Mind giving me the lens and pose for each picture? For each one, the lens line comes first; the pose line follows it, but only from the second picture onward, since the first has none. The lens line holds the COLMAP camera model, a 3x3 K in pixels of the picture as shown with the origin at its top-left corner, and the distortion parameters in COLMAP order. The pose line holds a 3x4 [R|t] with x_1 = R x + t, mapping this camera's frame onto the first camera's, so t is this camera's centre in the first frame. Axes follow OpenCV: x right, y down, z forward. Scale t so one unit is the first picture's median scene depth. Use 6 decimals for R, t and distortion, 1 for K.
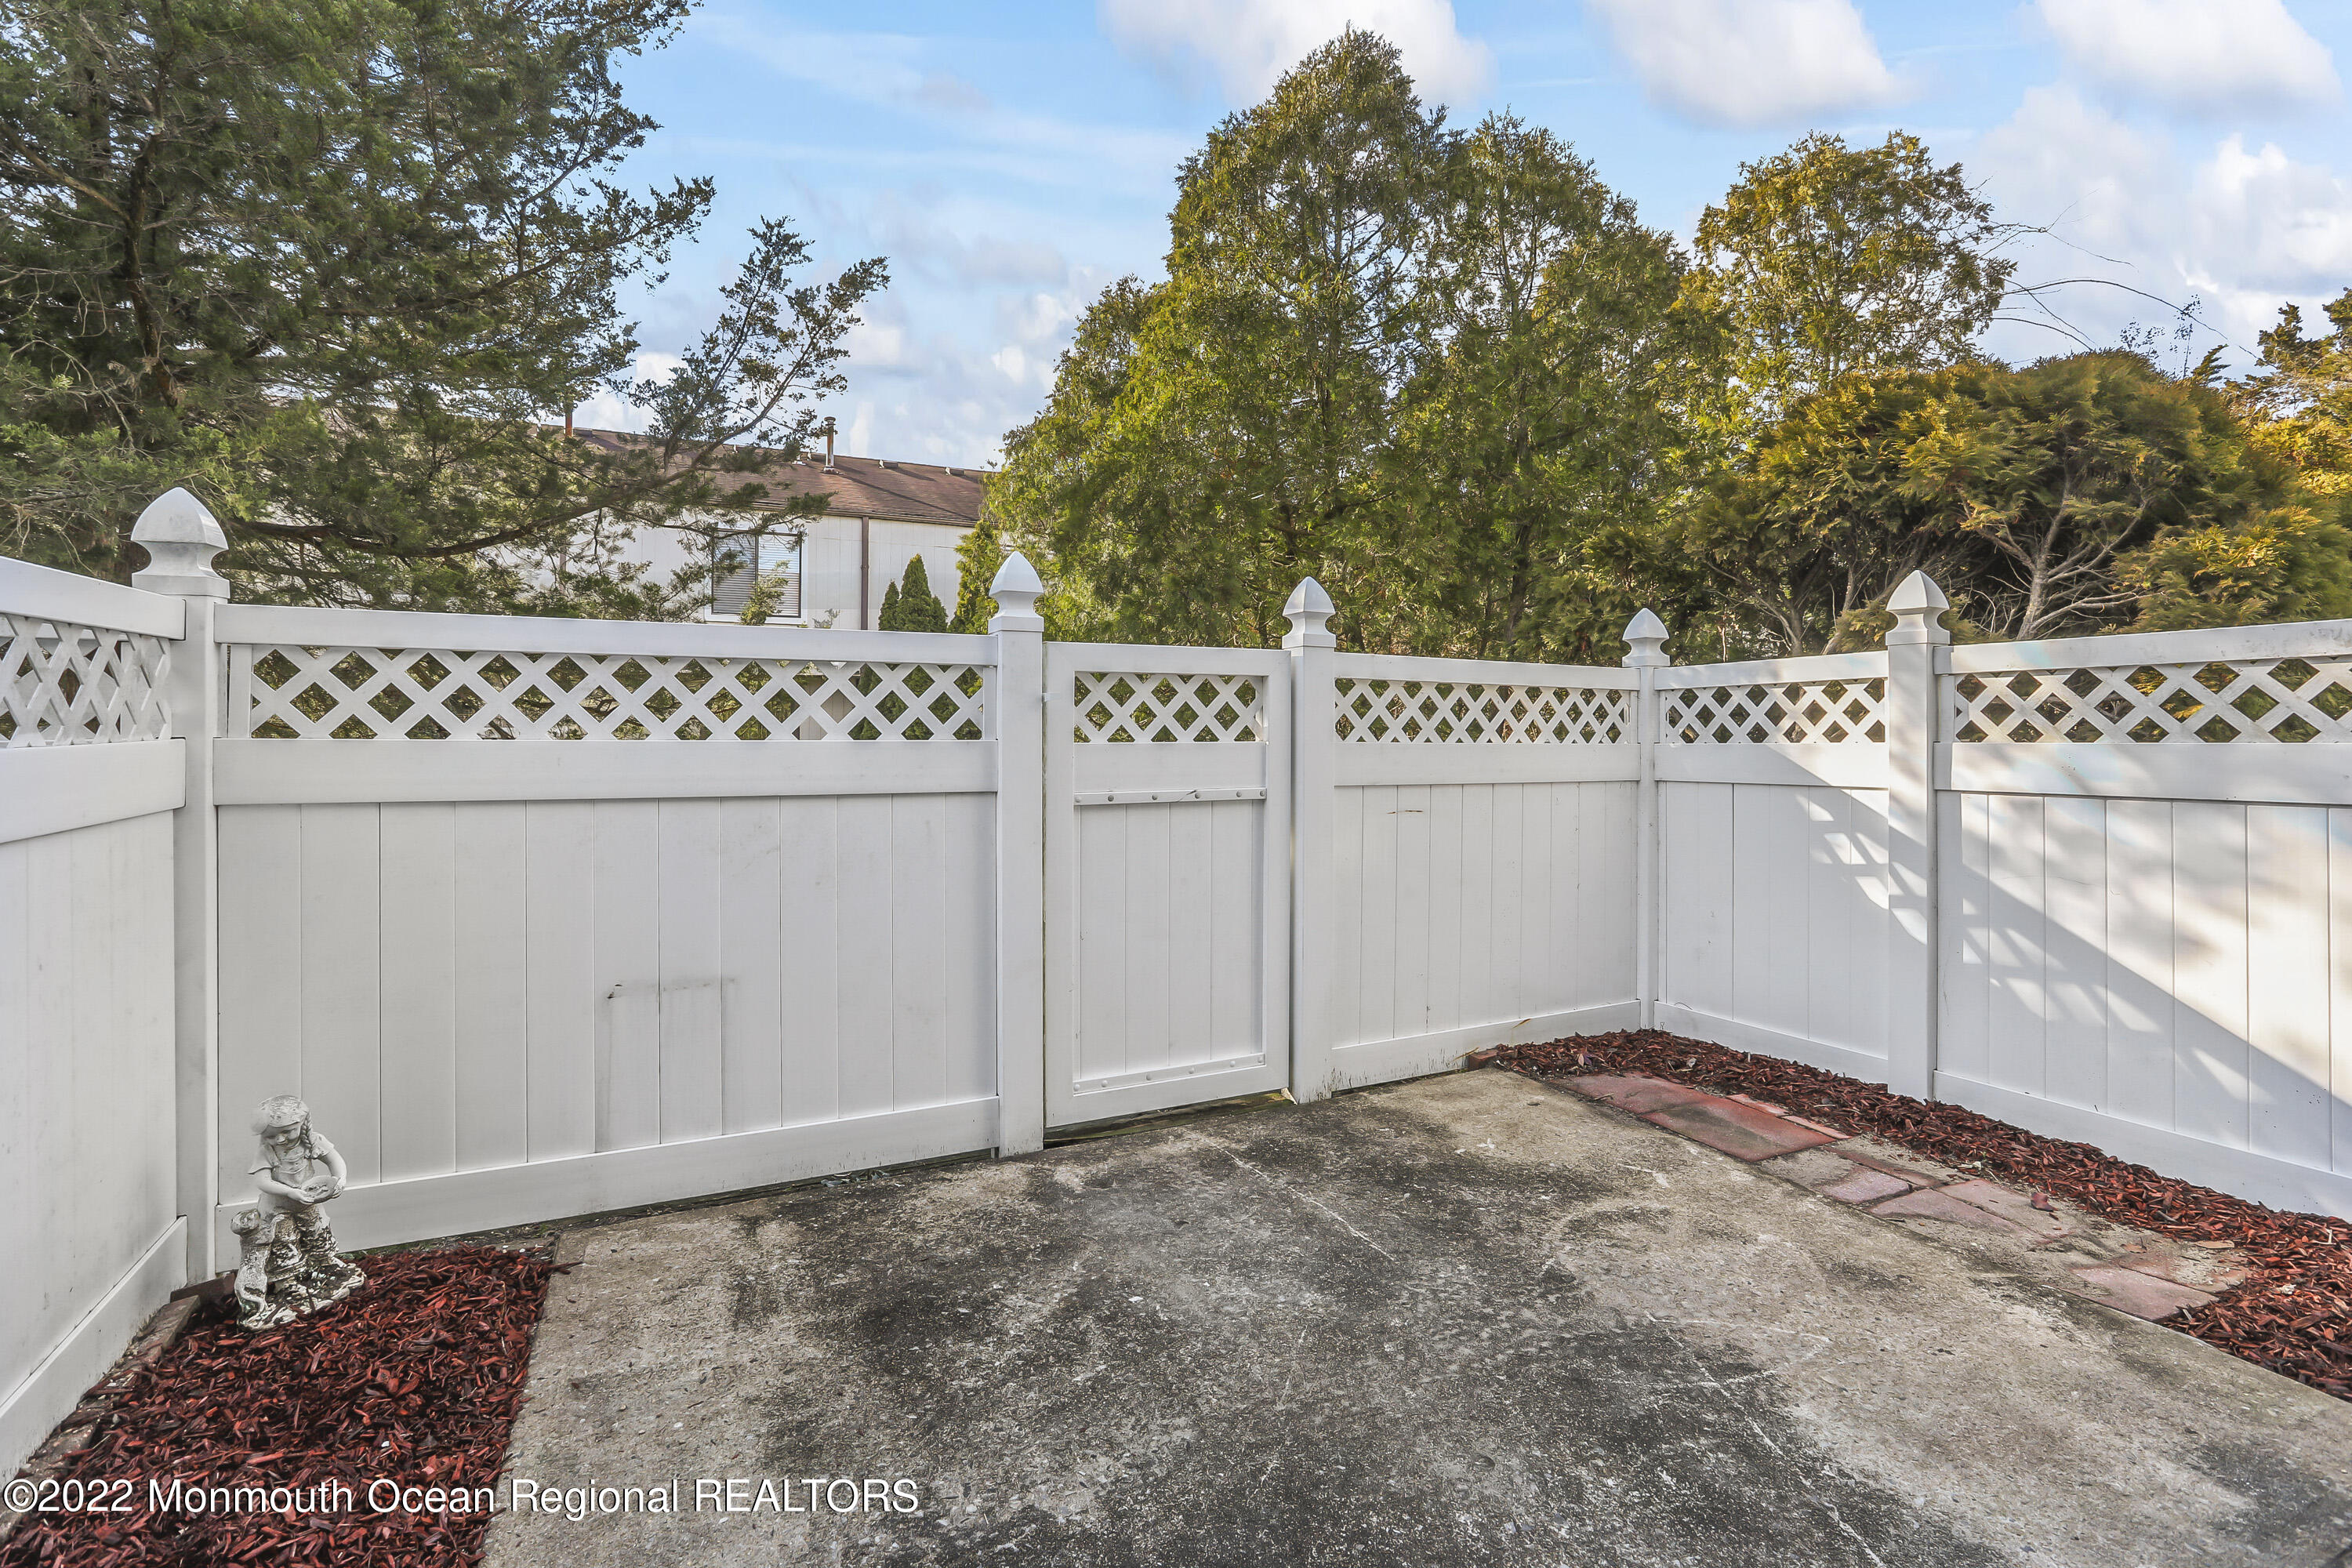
lens RADIAL K [[1077.8, 0, 1178.7], [0, 1077.8, 732.2], [0, 0, 1]] dist [-0.029601, 0.018552]
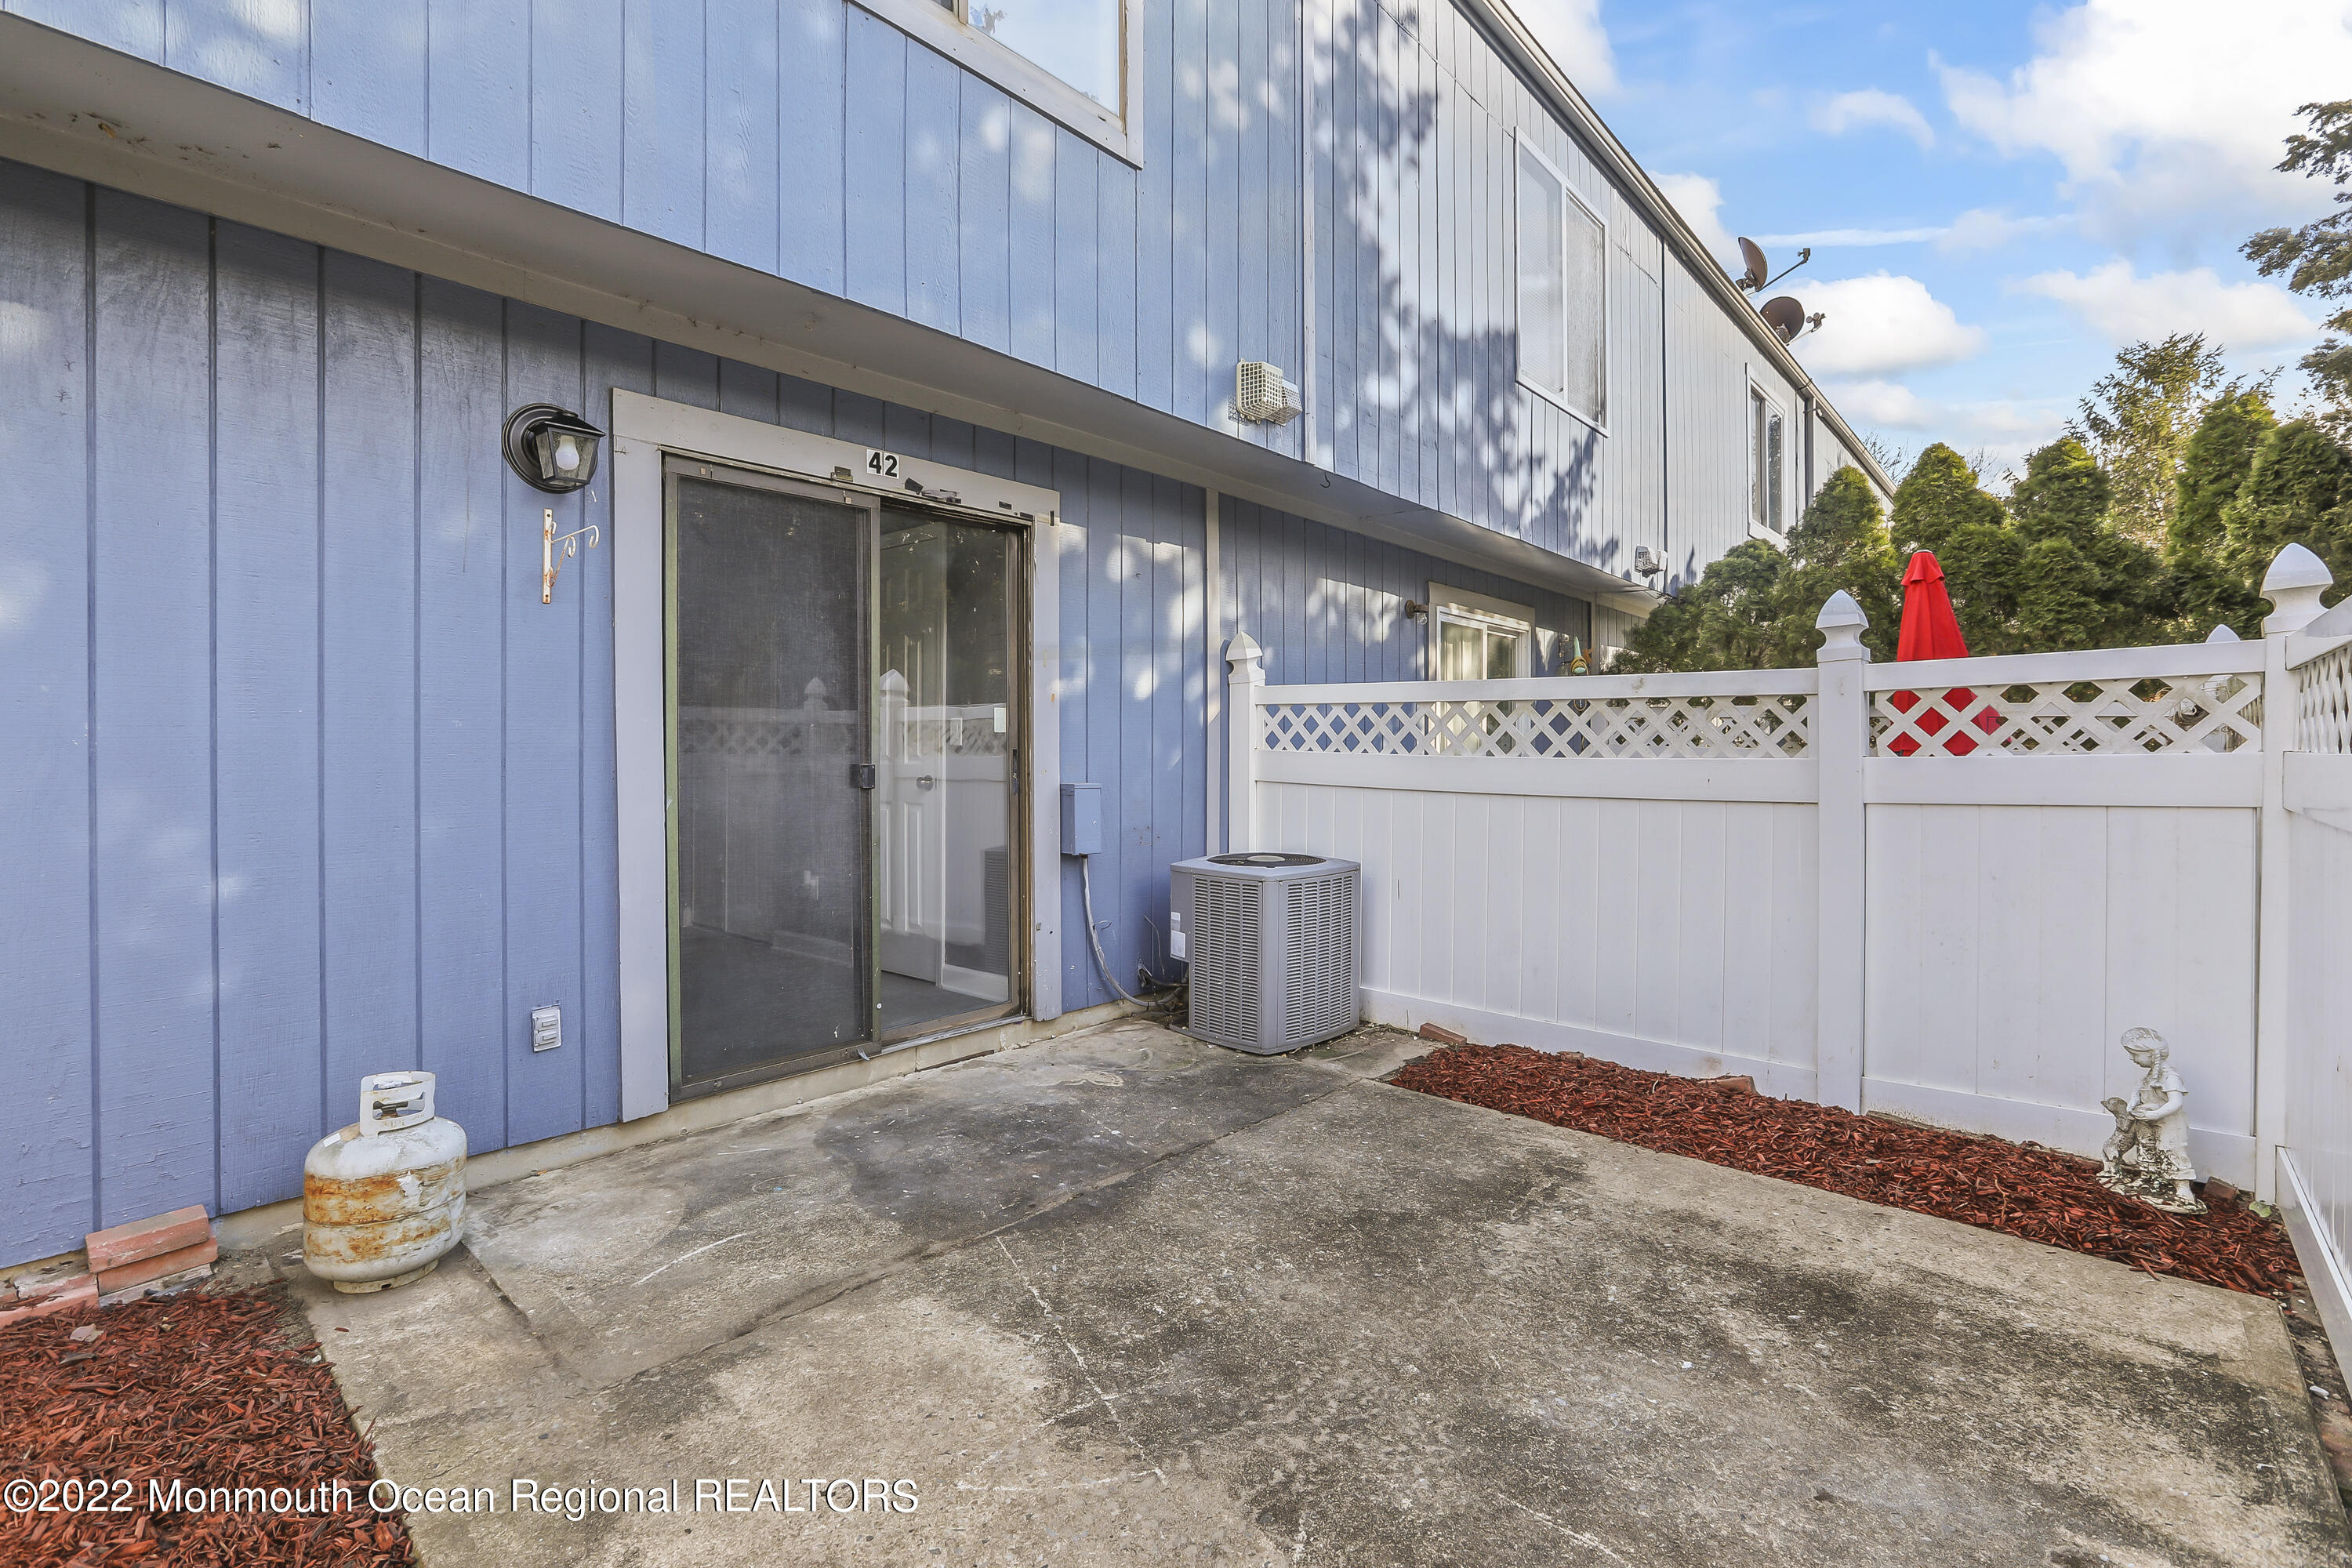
lens RADIAL K [[1077.8, 0, 1177.4], [0, 1077.8, 769.4], [0, 0, 1]] dist [-0.029601, 0.018552]
pose [[-0.925235, 0.000592, -0.379393, 0.768146], [-0.003547, 0.999942, 0.010211, 0.016592], [0.379377, 0.010793, -0.925179, 1.820800]]
